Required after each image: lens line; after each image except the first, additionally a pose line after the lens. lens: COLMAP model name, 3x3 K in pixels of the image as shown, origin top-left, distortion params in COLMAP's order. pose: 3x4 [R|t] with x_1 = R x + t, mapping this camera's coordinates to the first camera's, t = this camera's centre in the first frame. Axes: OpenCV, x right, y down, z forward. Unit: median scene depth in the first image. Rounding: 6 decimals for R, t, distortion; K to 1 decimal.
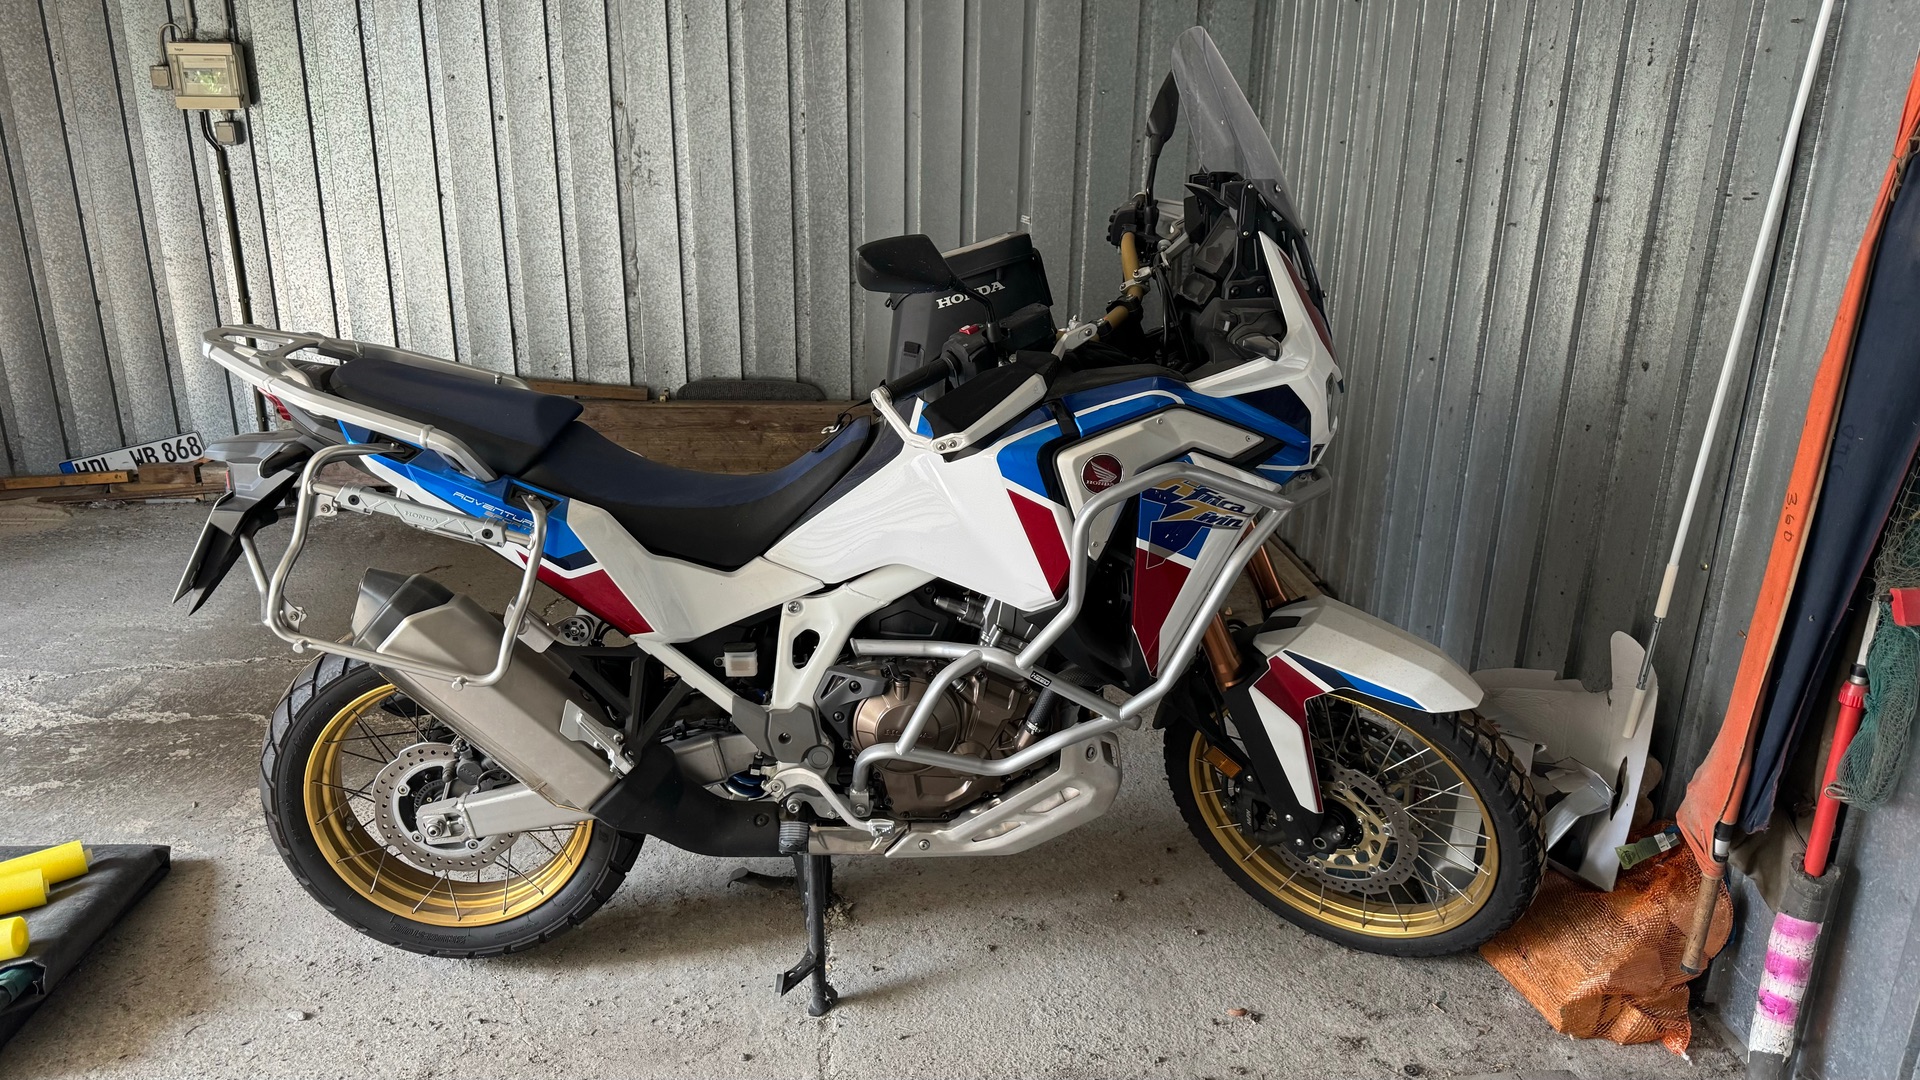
lens RADIAL K [[1378.3, 0, 961.3], [0, 1378.3, 532.0], [0, 0, 1]] dist [0.195357, -0.001729]
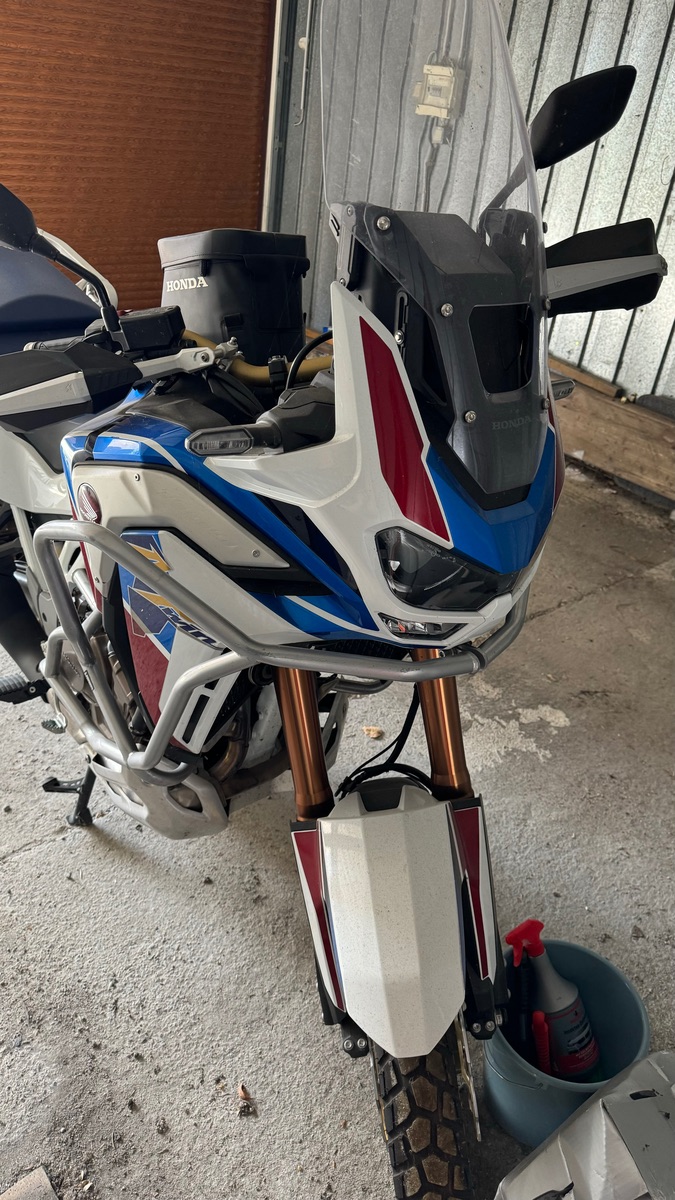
lens RADIAL K [[867.2, 0, 324.3], [0, 867.2, 611.7], [0, 0, 1]] dist [0.052049, -0.001813]
pose [[0.581907, 0.478889, -0.657305, 0.513530], [-0.359816, 0.876433, 0.319995, -0.188305], [0.729327, 0.050301, 0.682314, 0.658117]]
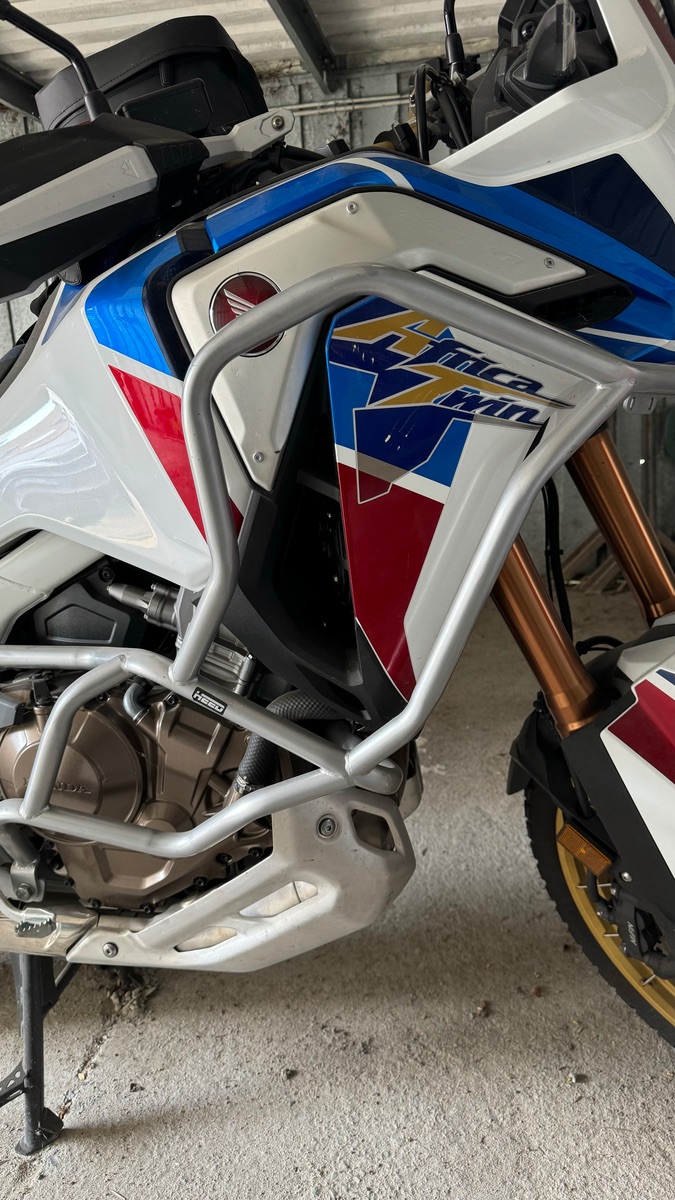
lens RADIAL K [[893.7, 0, 337.5], [0, 893.7, 600.0], [0, 0, 1]] dist [0.025189, -0.008960]
pose [[0.967894, -0.009185, -0.251190, 0.198485], [-0.006049, 0.998192, -0.059806, 0.080170], [0.251285, 0.059405, 0.966089, 0.602241]]
